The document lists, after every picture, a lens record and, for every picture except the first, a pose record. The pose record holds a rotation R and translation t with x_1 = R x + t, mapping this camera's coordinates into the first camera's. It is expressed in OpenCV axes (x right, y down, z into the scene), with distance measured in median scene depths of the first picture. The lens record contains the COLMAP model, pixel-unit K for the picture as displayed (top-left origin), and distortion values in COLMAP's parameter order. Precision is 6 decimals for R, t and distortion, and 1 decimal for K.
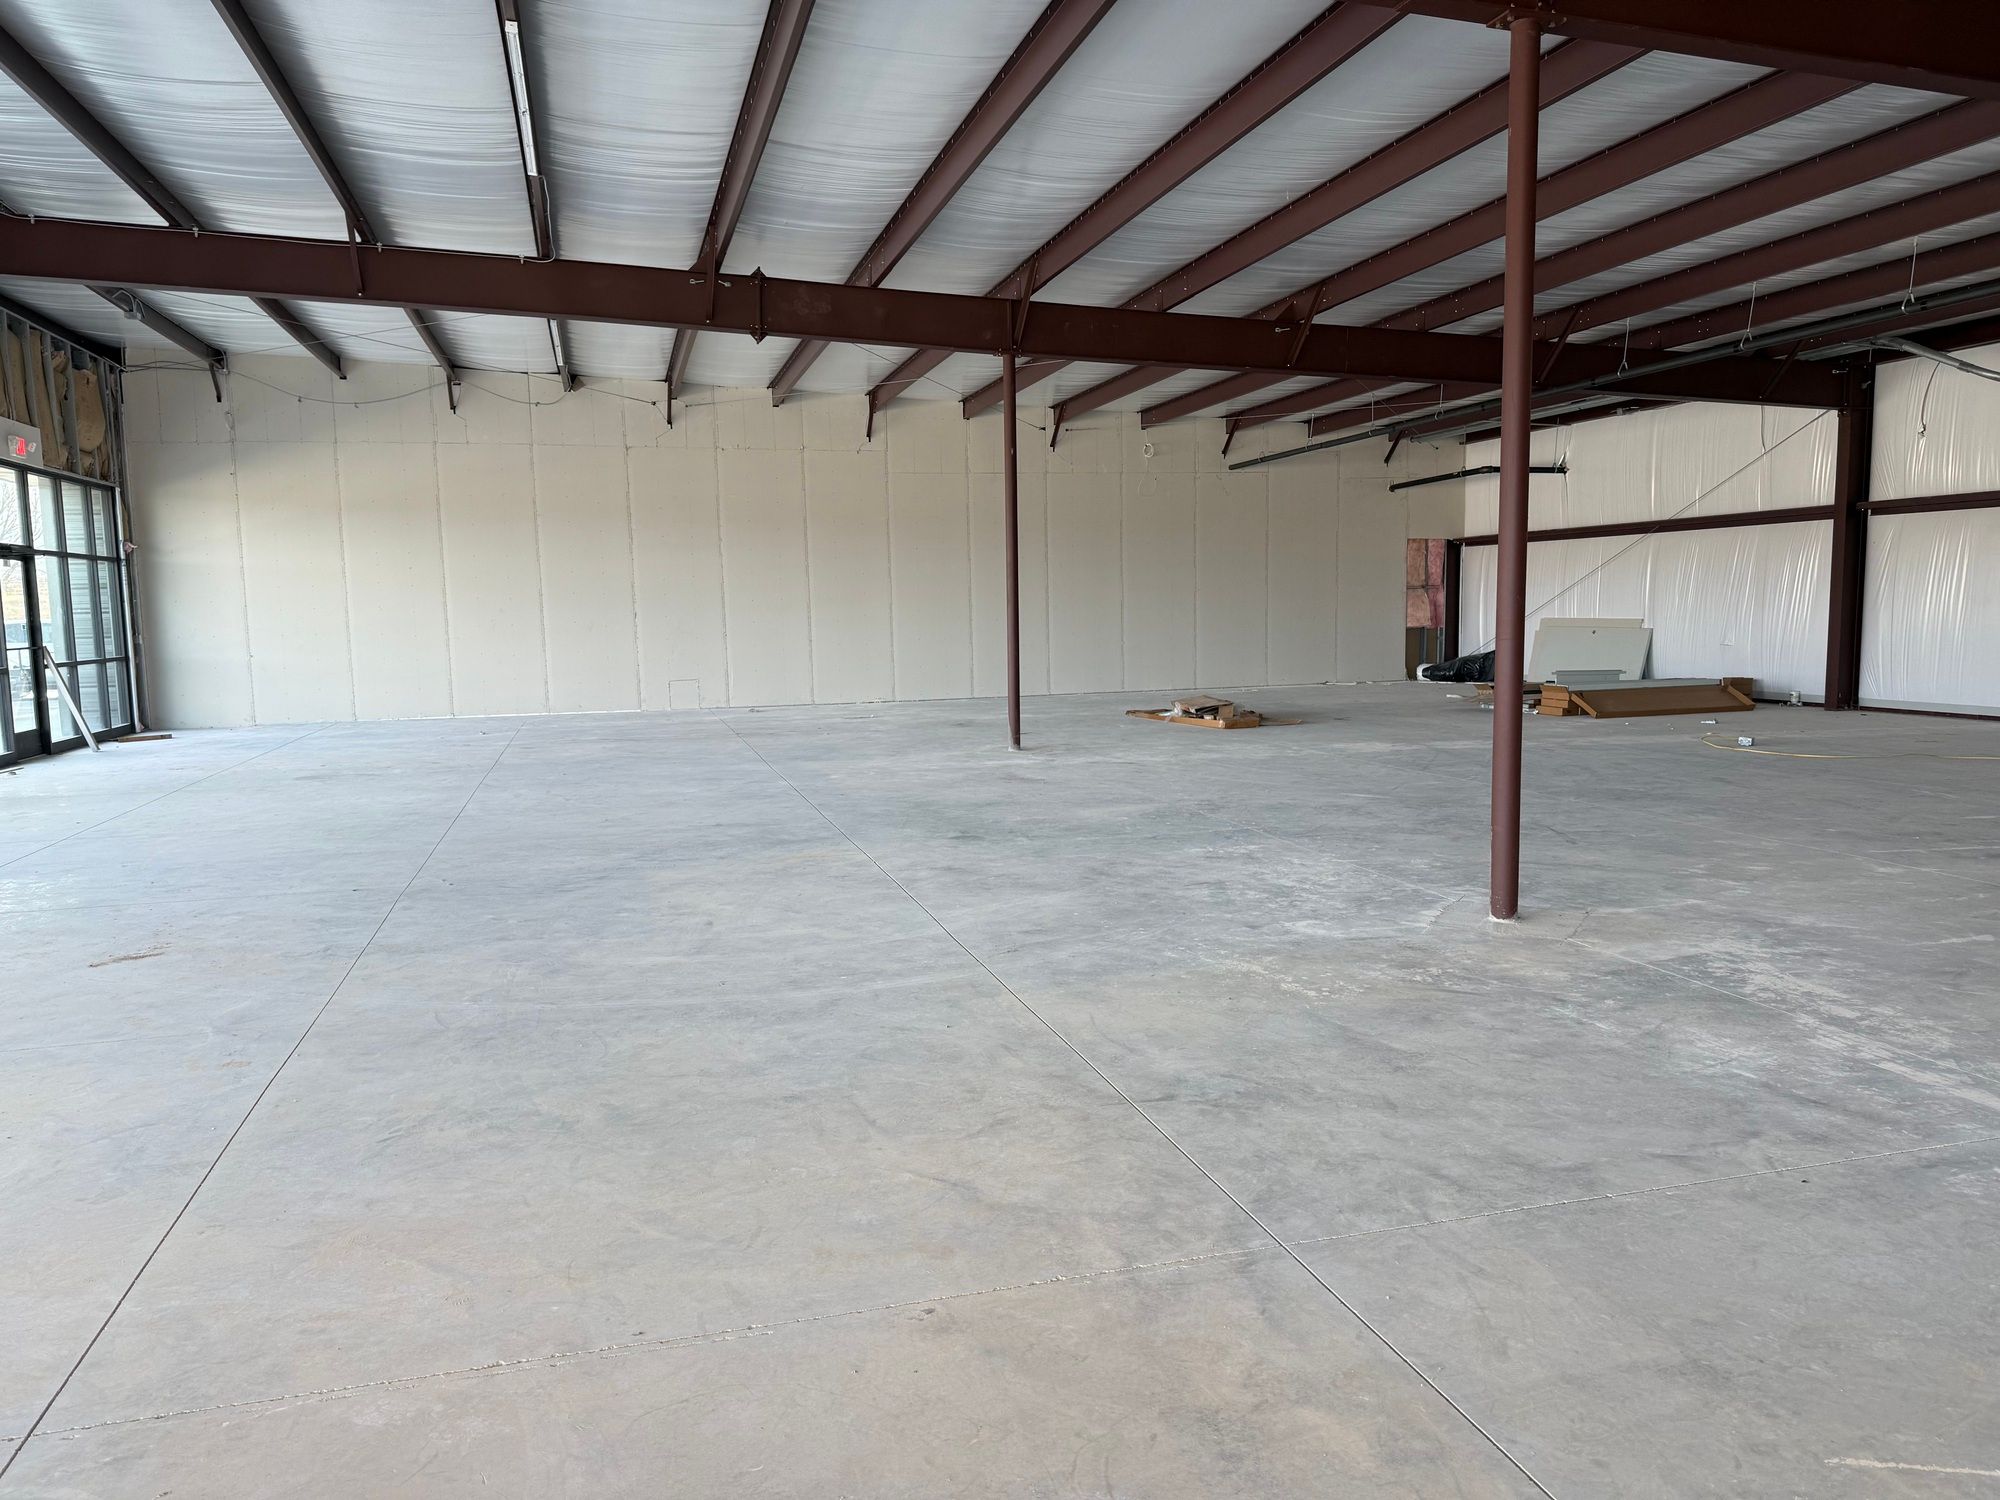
lens RADIAL K [[1376.8, 0, 988.4], [0, 1376.8, 753.5], [0, 0, 1]] dist [0.074361, -0.094281]
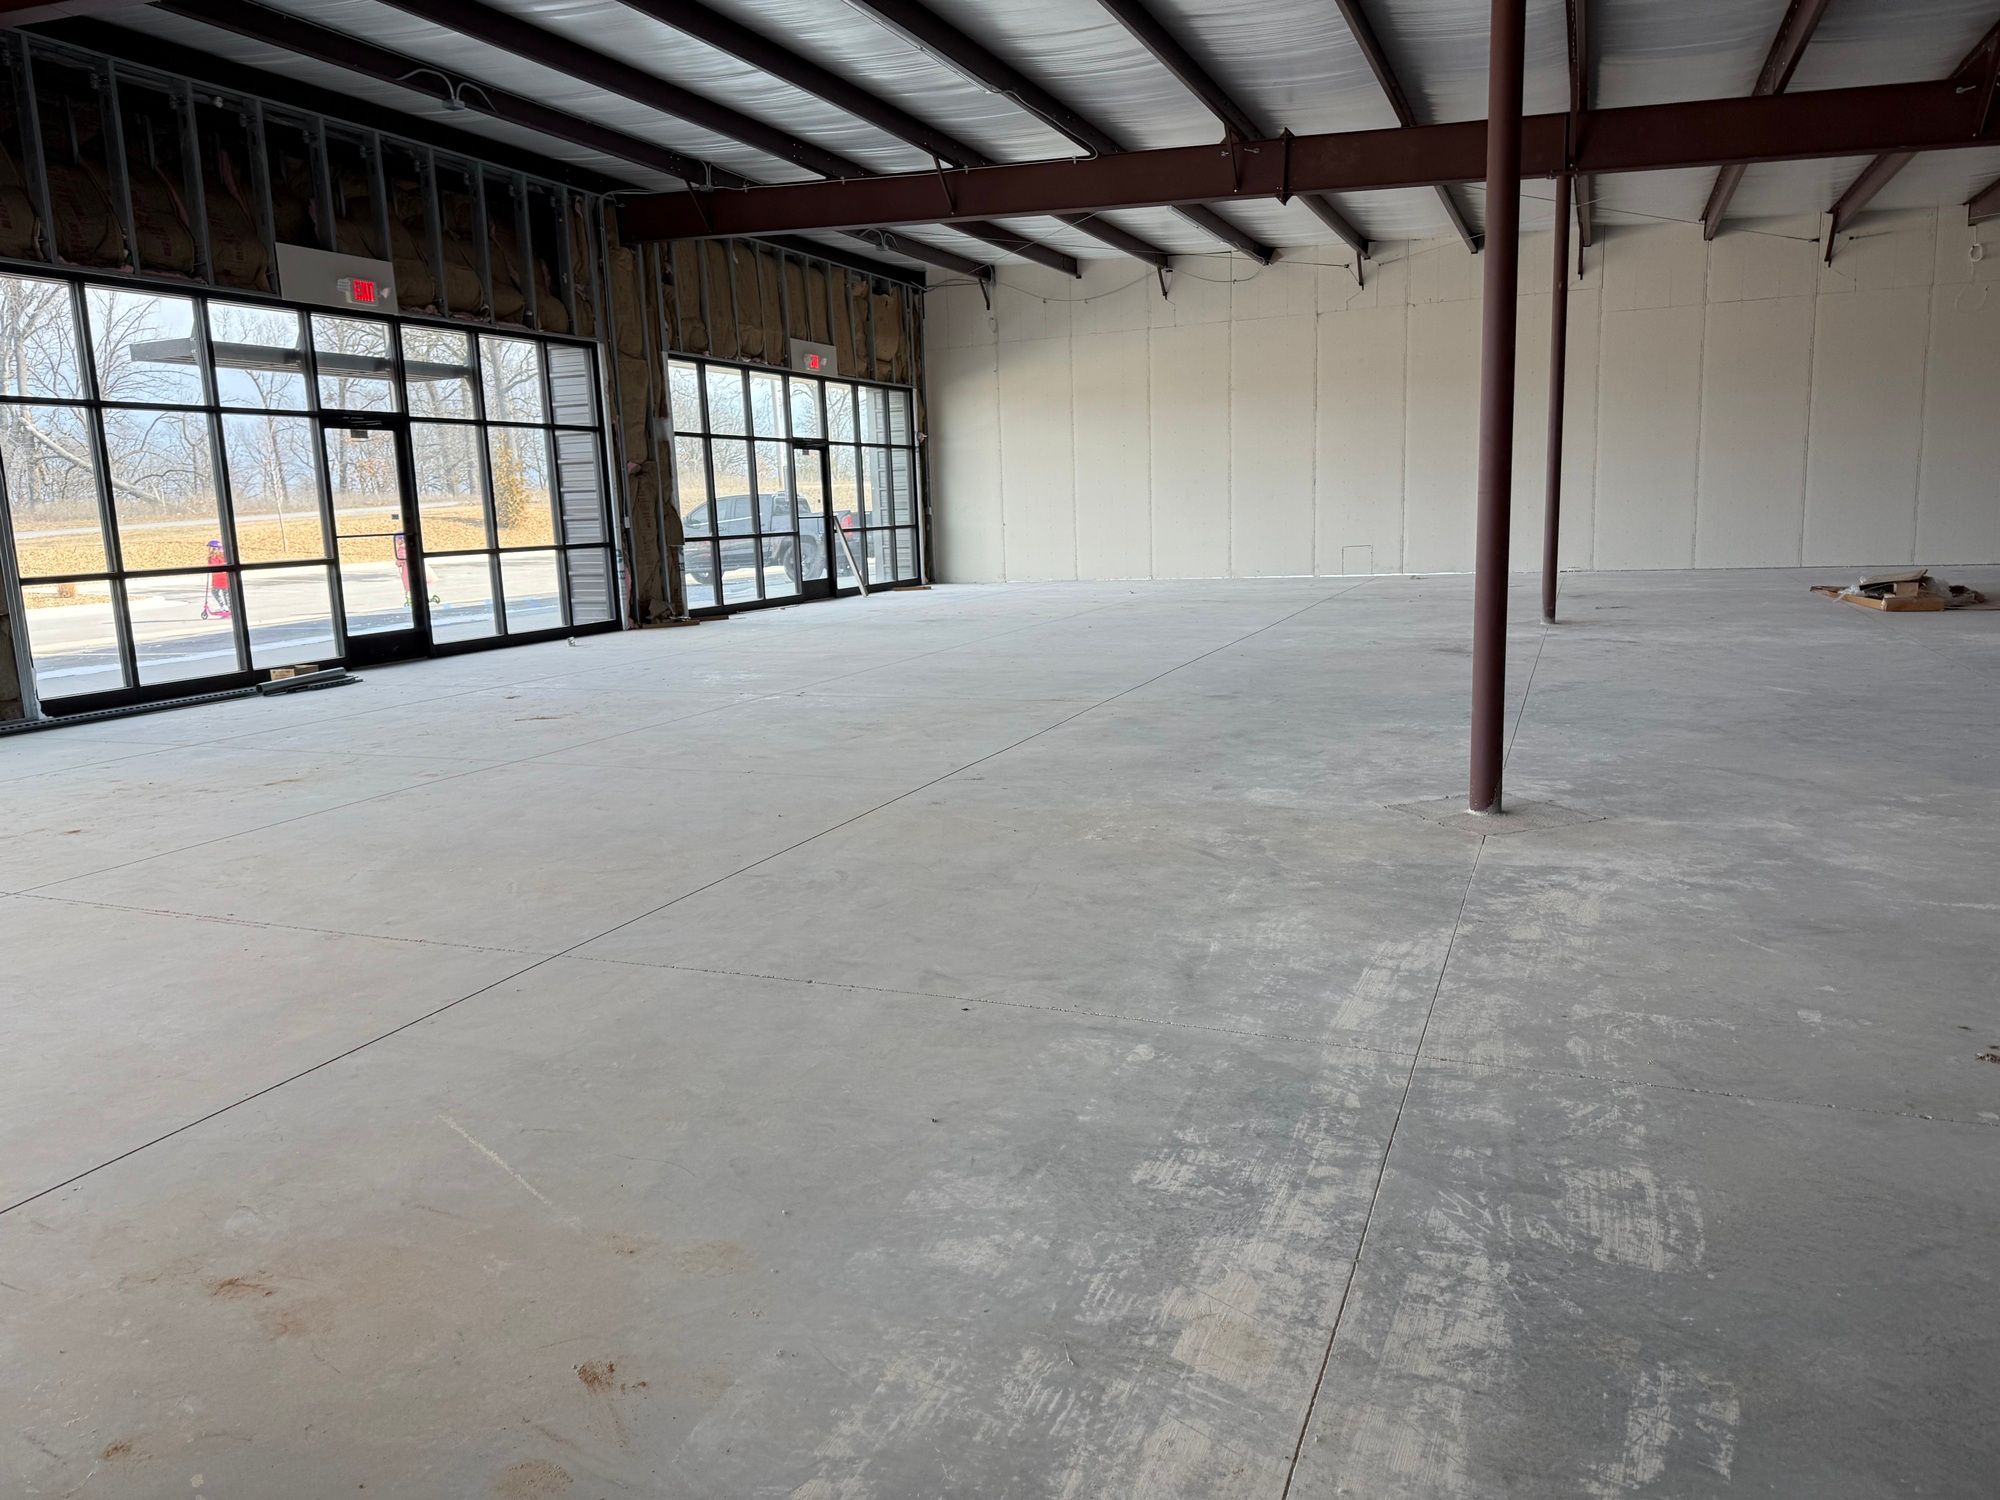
lens RADIAL K [[1376.8, 0, 988.4], [0, 1376.8, 753.5], [0, 0, 1]] dist [0.074361, -0.094281]
pose [[0.783280, 0.102697, -0.613128, 0.280372], [-0.046387, 0.993166, 0.107092, 0.001098], [0.619936, -0.055441, 0.782691, 0.049366]]
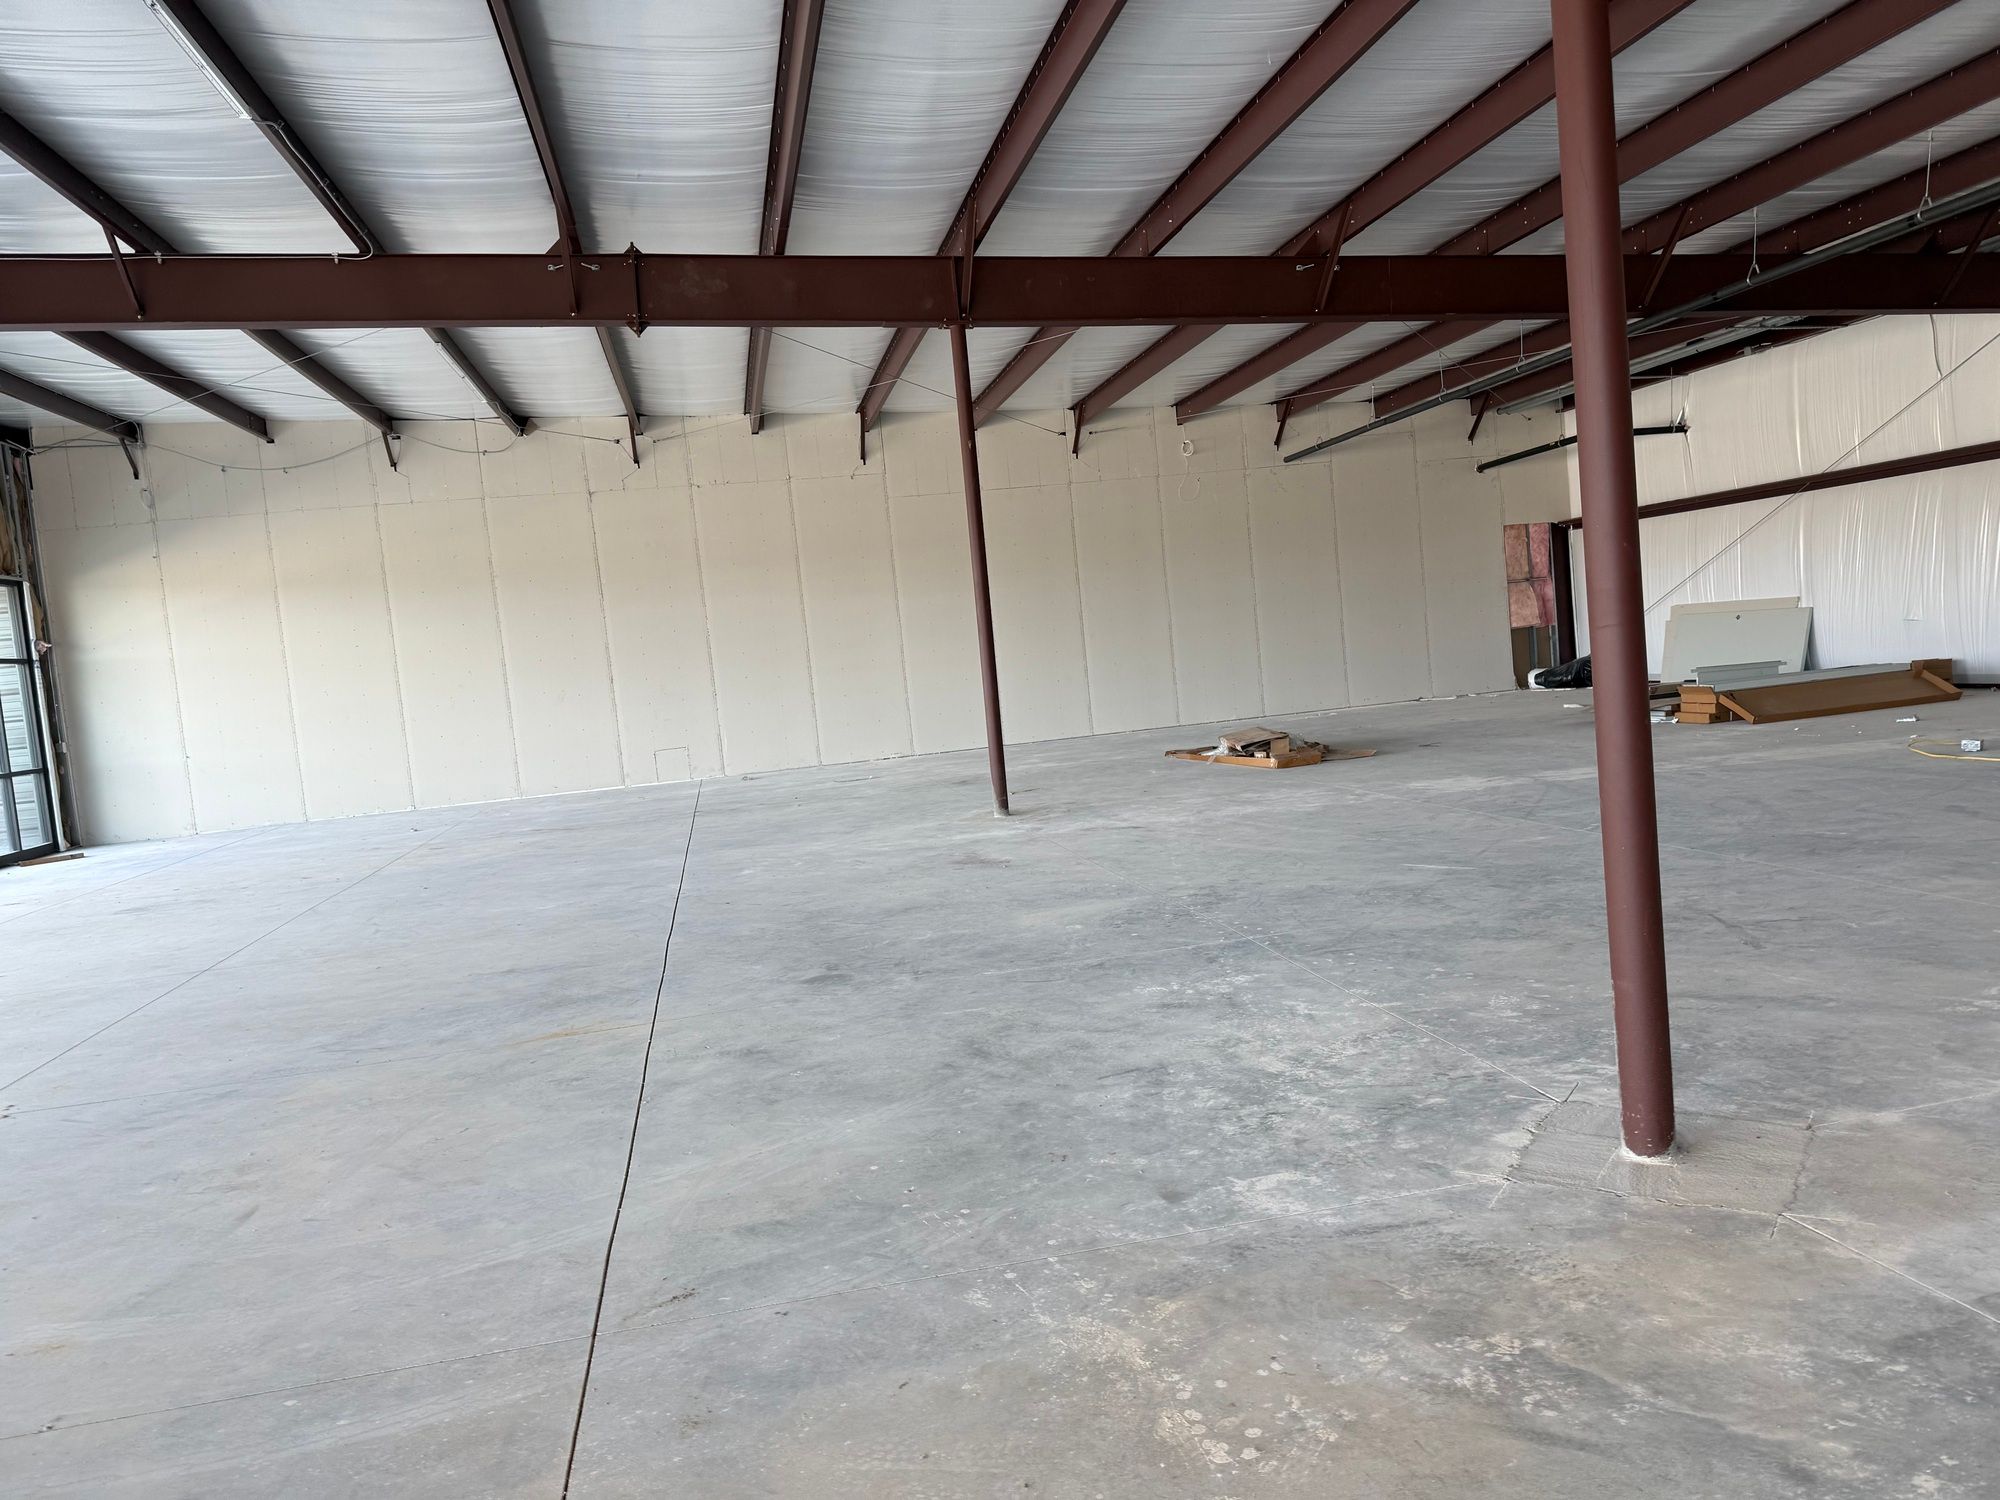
lens RADIAL K [[1376.8, 0, 988.4], [0, 1376.8, 753.5], [0, 0, 1]] dist [0.074361, -0.094281]
pose [[0.994318, -0.068061, -0.081853, 0.073706], [0.065817, 0.997386, -0.029810, -0.014504], [0.083668, 0.024254, 0.996198, 0.188697]]
